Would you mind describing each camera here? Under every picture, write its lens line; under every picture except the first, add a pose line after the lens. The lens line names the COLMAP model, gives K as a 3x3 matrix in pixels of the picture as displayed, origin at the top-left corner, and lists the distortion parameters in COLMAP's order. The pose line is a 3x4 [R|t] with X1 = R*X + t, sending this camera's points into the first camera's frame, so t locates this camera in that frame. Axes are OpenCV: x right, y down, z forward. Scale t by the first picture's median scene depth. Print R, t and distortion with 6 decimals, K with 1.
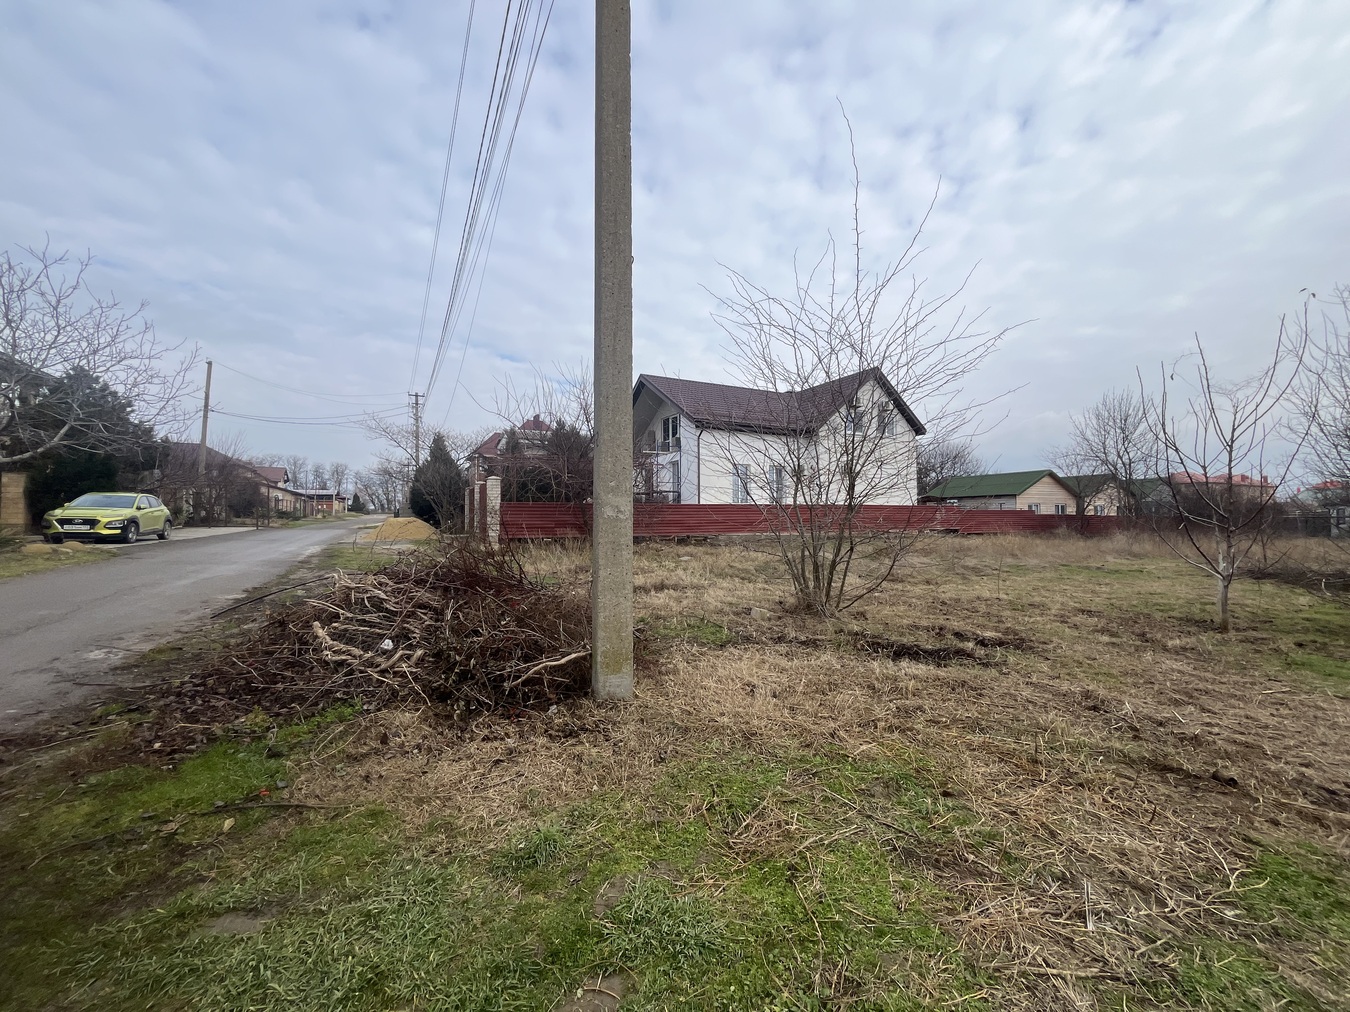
lens RADIAL K [[545.7, 0, 673.8], [0, 545.7, 505.5], [0, 0, 1]] dist [-0.003995, 0.000372]
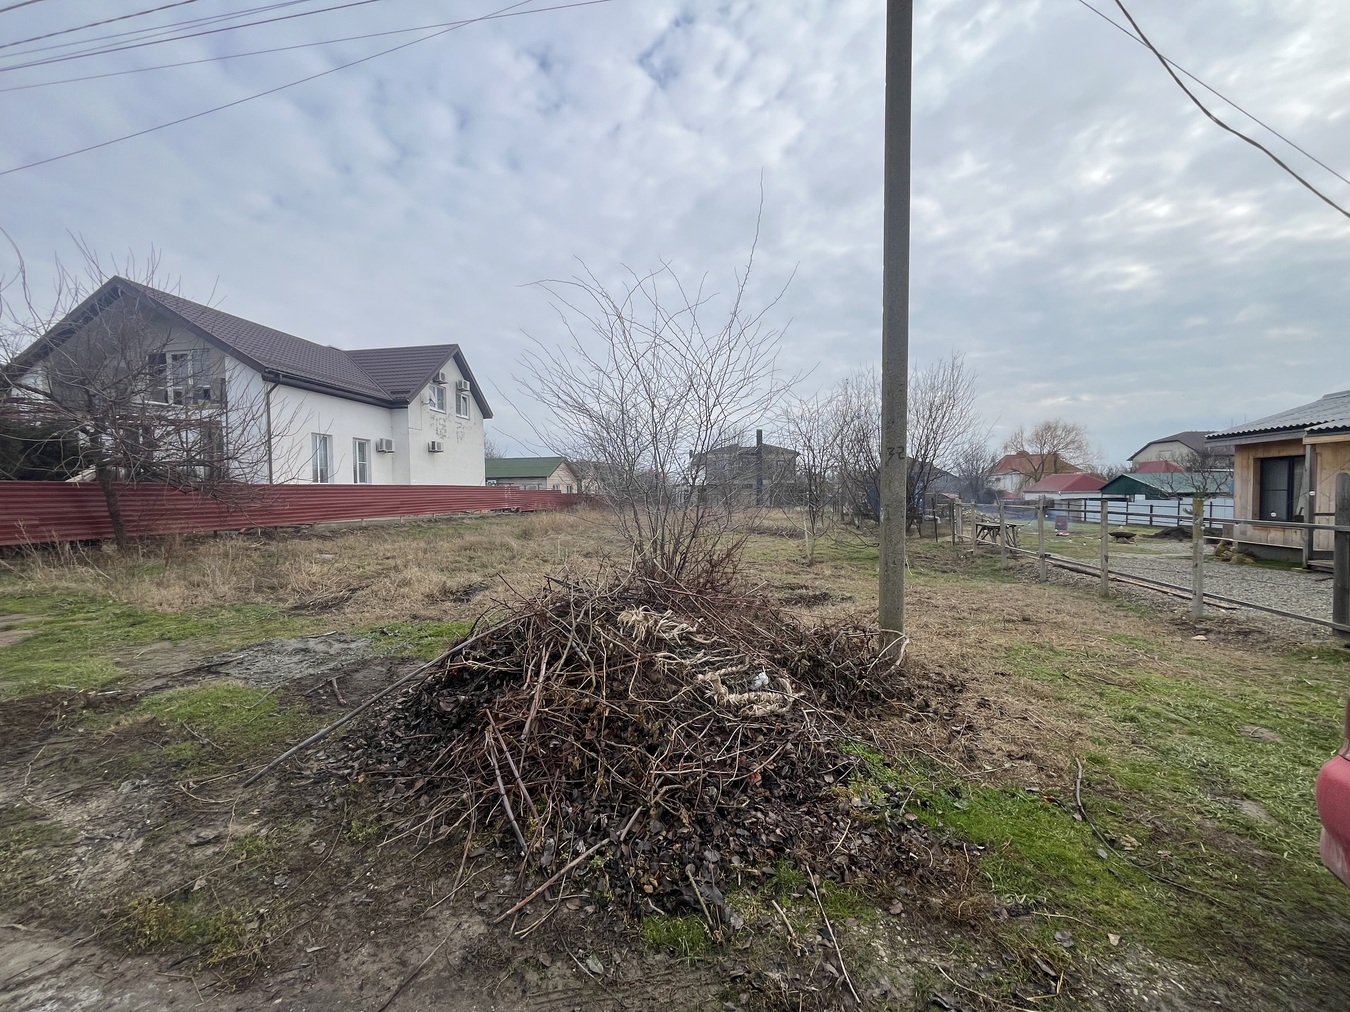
lens RADIAL K [[545.7, 0, 674.1], [0, 545.7, 515.3], [0, 0, 1]] dist [-0.003995, 0.000372]
pose [[0.582803, -0.038069, 0.811721, -0.704580], [-0.012566, 0.998360, 0.055844, -0.024023], [-0.812516, -0.042746, 0.581370, 0.336545]]
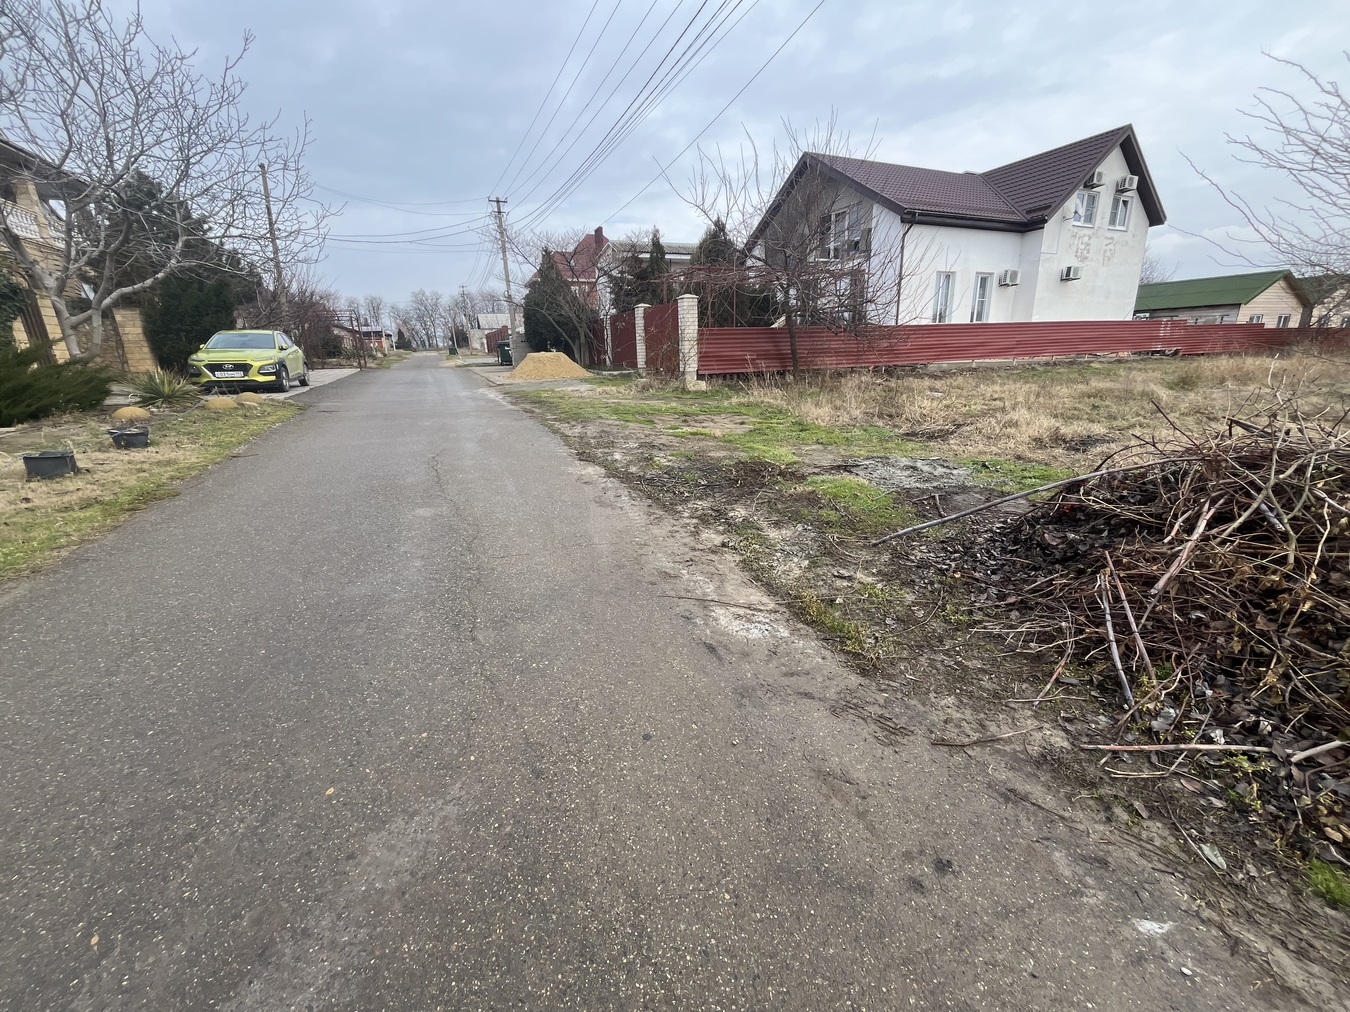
lens RADIAL K [[545.7, 0, 671.9], [0, 545.7, 510.6], [0, 0, 1]] dist [-0.003995, 0.000372]
pose [[0.998123, -0.010262, -0.060378, -0.722294], [0.028378, 0.951134, 0.307473, 0.002673], [0.054272, -0.308609, 0.949639, 0.336008]]
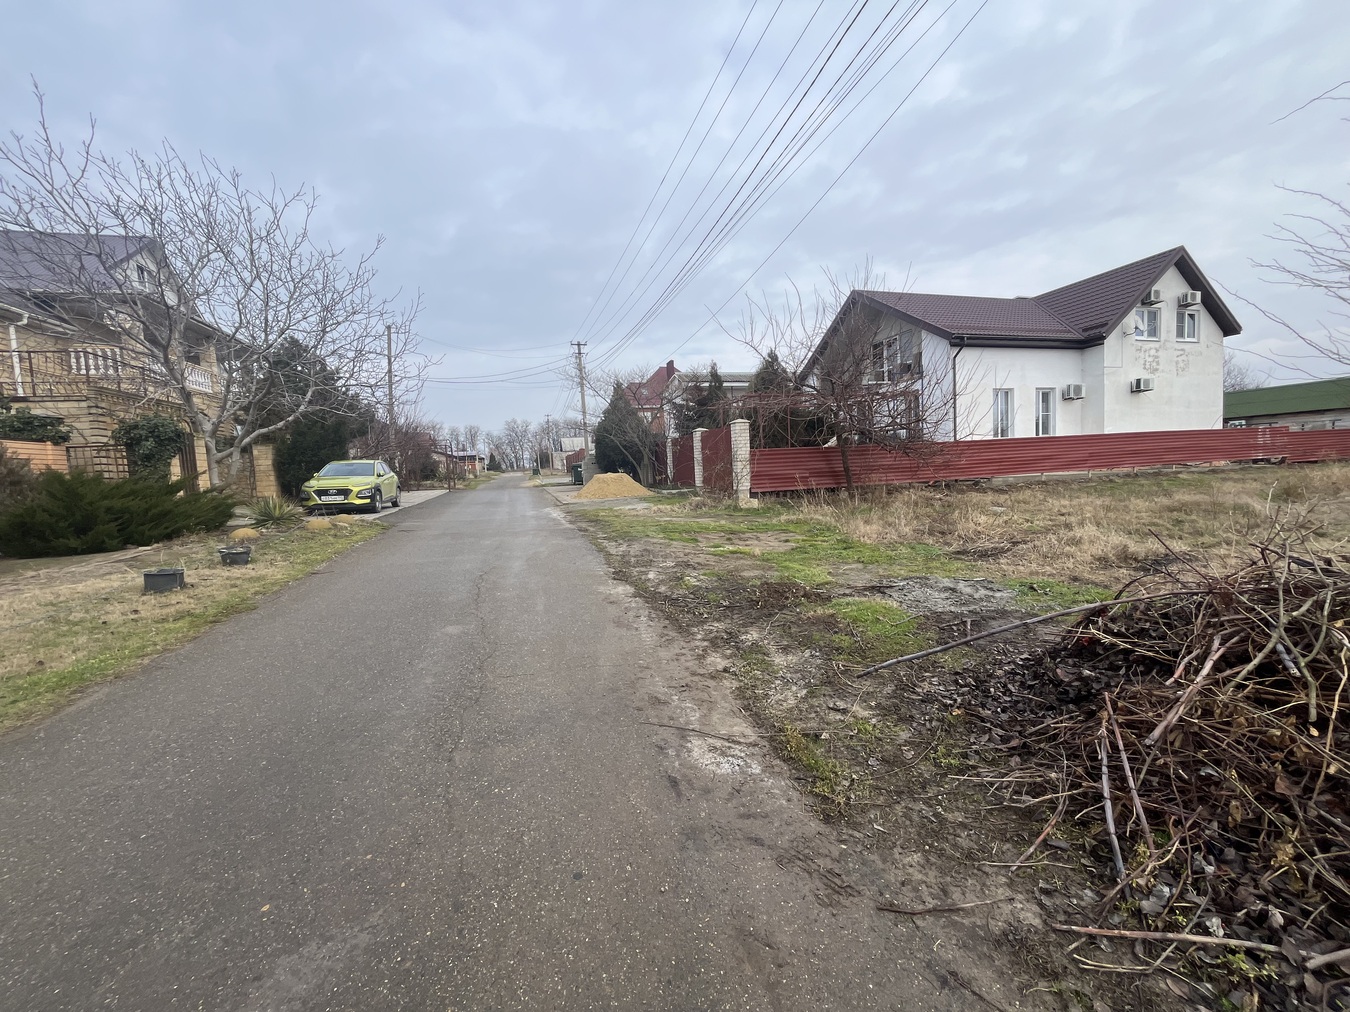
lens RADIAL K [[545.7, 0, 672.5], [0, 545.7, 510.3], [0, 0, 1]] dist [-0.003995, 0.000372]
pose [[0.982064, -0.031366, -0.185920, -0.653279], [0.050872, 0.993575, 0.101095, -0.010206], [0.181555, -0.108740, 0.977350, 0.324553]]
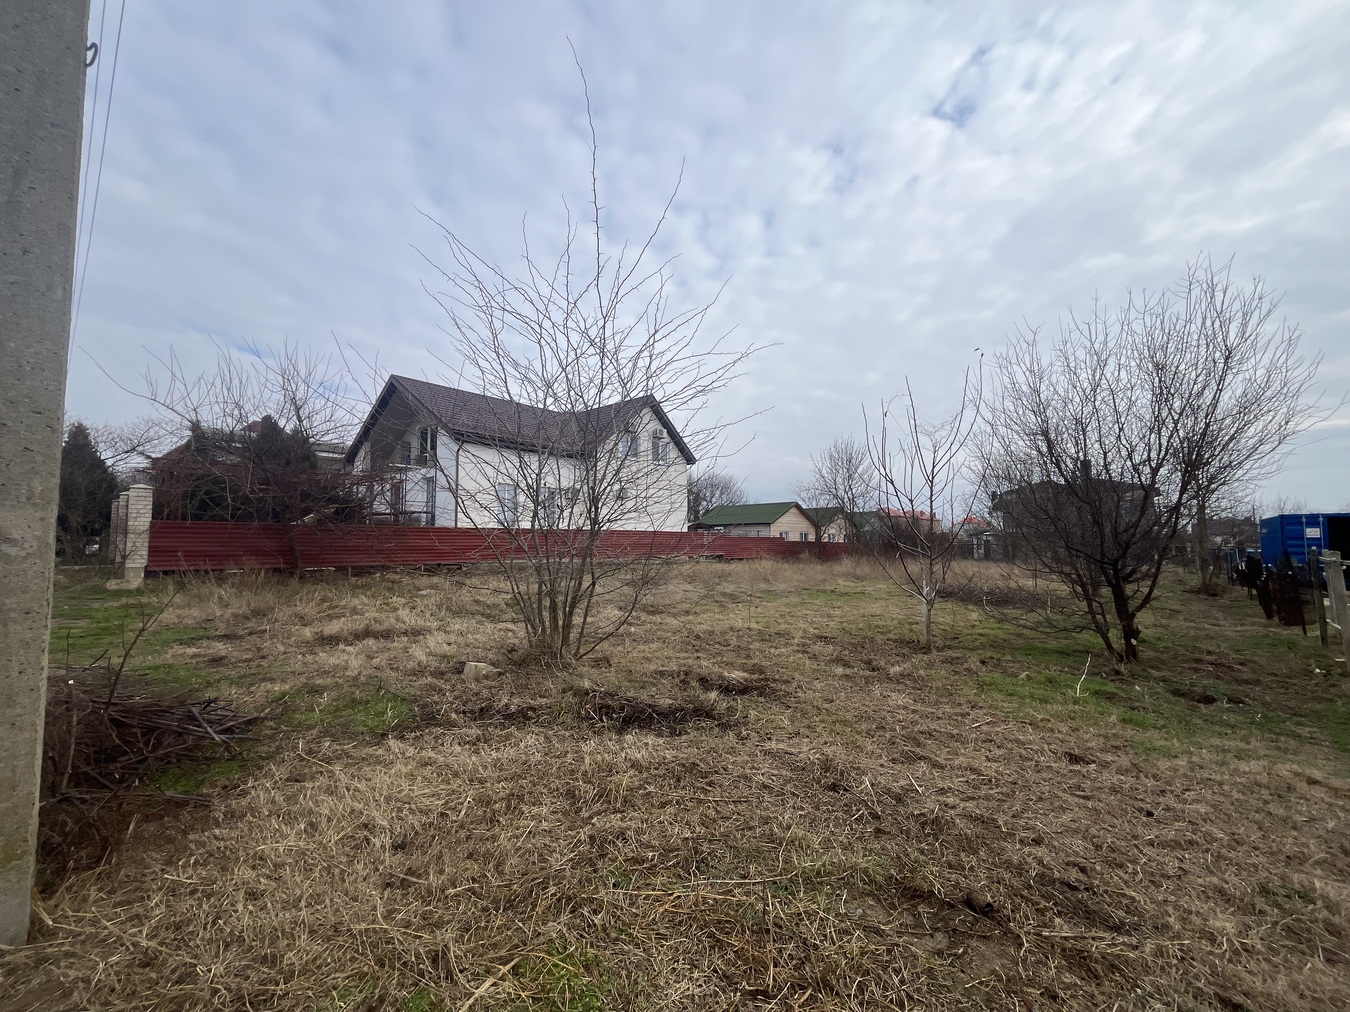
lens RADIAL K [[545.7, 0, 674.1], [0, 545.7, 499.8], [0, 0, 1]] dist [-0.003995, 0.000372]
pose [[0.927326, 0.033670, 0.372736, 0.127855], [-0.013087, 0.998253, -0.057615, -0.002170], [-0.374025, 0.048550, 0.926147, 0.172050]]
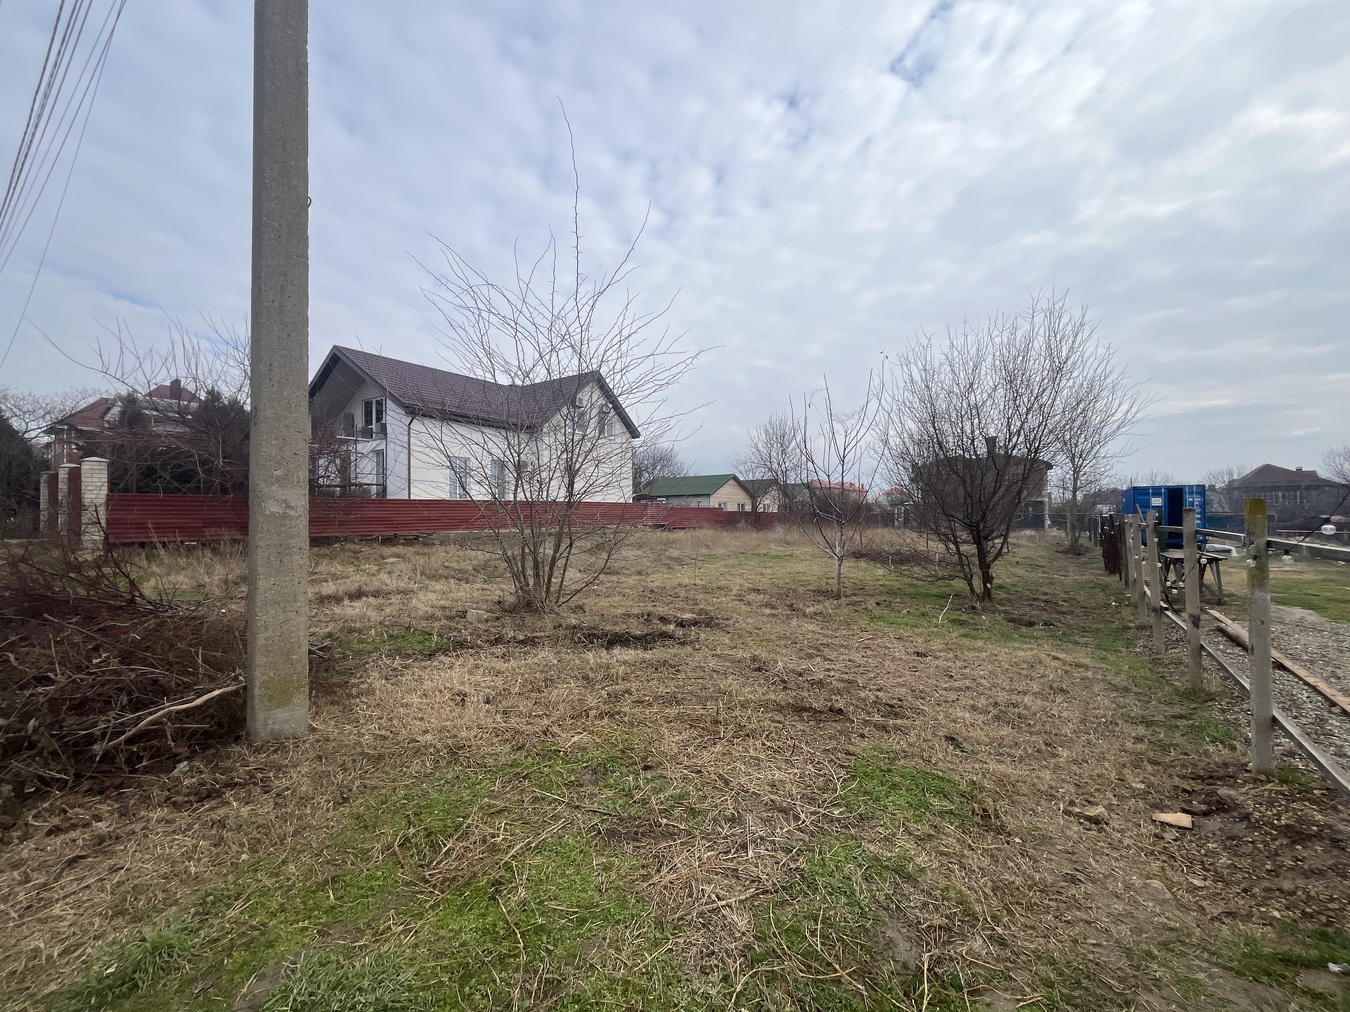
lens RADIAL K [[545.7, 0, 673.9], [0, 545.7, 505.9], [0, 0, 1]] dist [-0.003995, 0.000372]
pose [[0.880070, 0.006080, 0.474805, 0.009416], [-0.009604, 0.999941, 0.004996, -0.000289], [-0.474746, -0.008957, 0.880077, 0.005721]]
